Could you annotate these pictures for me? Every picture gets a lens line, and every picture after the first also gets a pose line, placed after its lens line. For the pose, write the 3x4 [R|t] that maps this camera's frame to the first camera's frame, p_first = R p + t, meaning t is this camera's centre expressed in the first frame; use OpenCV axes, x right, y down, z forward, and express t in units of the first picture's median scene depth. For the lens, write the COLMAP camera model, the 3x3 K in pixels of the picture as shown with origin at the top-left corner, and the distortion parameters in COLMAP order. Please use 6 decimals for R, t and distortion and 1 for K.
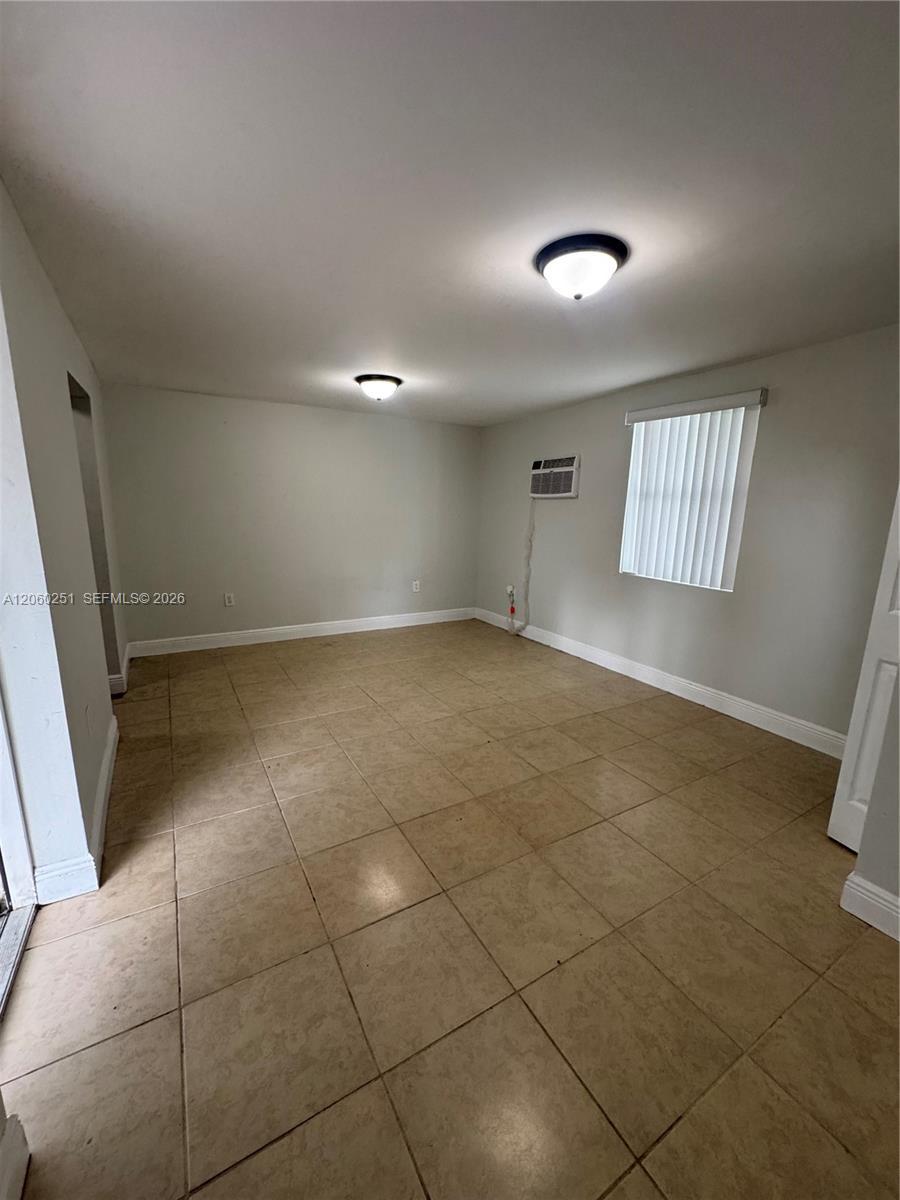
lens RADIAL K [[480.5, 0, 448.9], [0, 480.5, 602.0], [0, 0, 1]] dist [-0.003011, -0.000815]
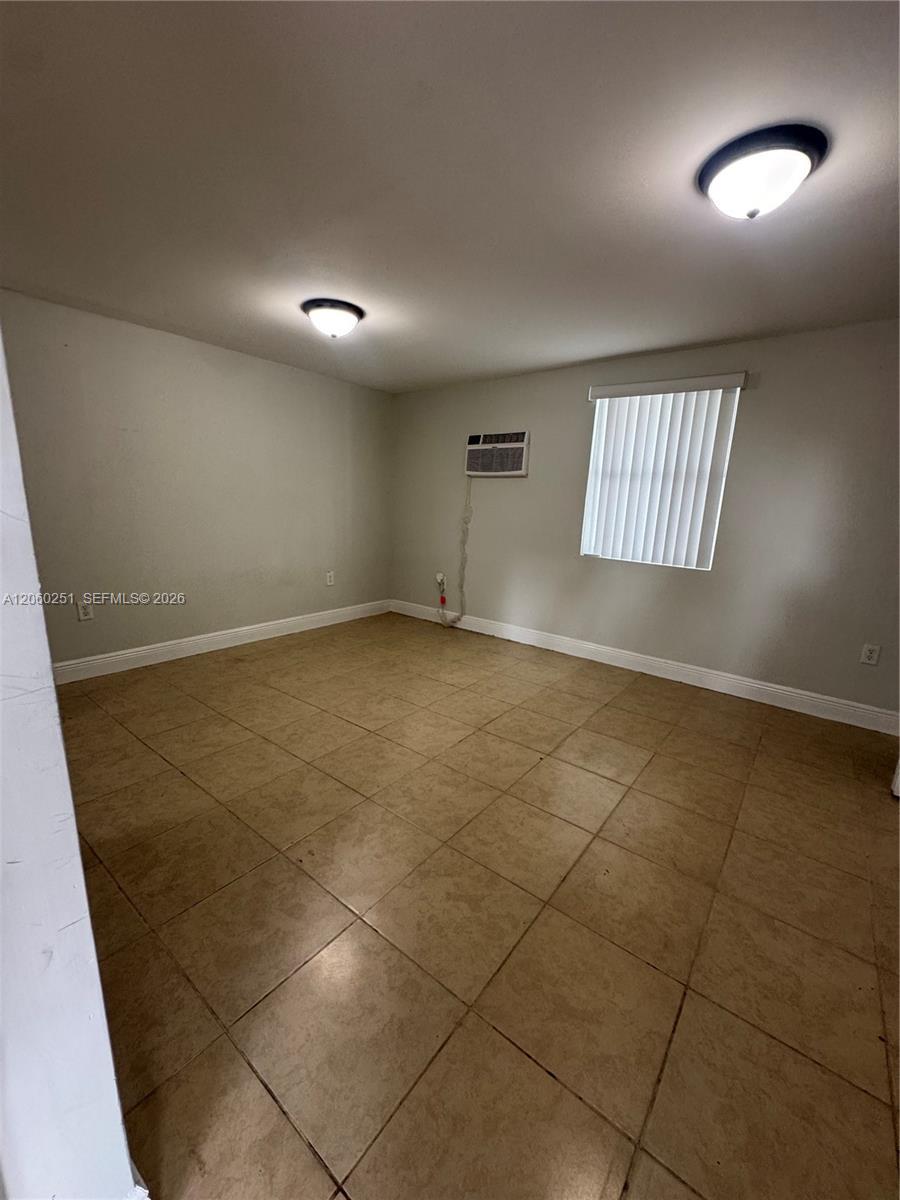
lens RADIAL K [[480.5, 0, 449.9], [0, 480.5, 601.7], [0, 0, 1]] dist [-0.003011, -0.000815]
pose [[0.928834, -0.062608, 0.365168, -0.236887], [0.052902, 0.997931, 0.036534, -0.015786], [-0.366700, -0.014616, 0.930225, 0.183903]]
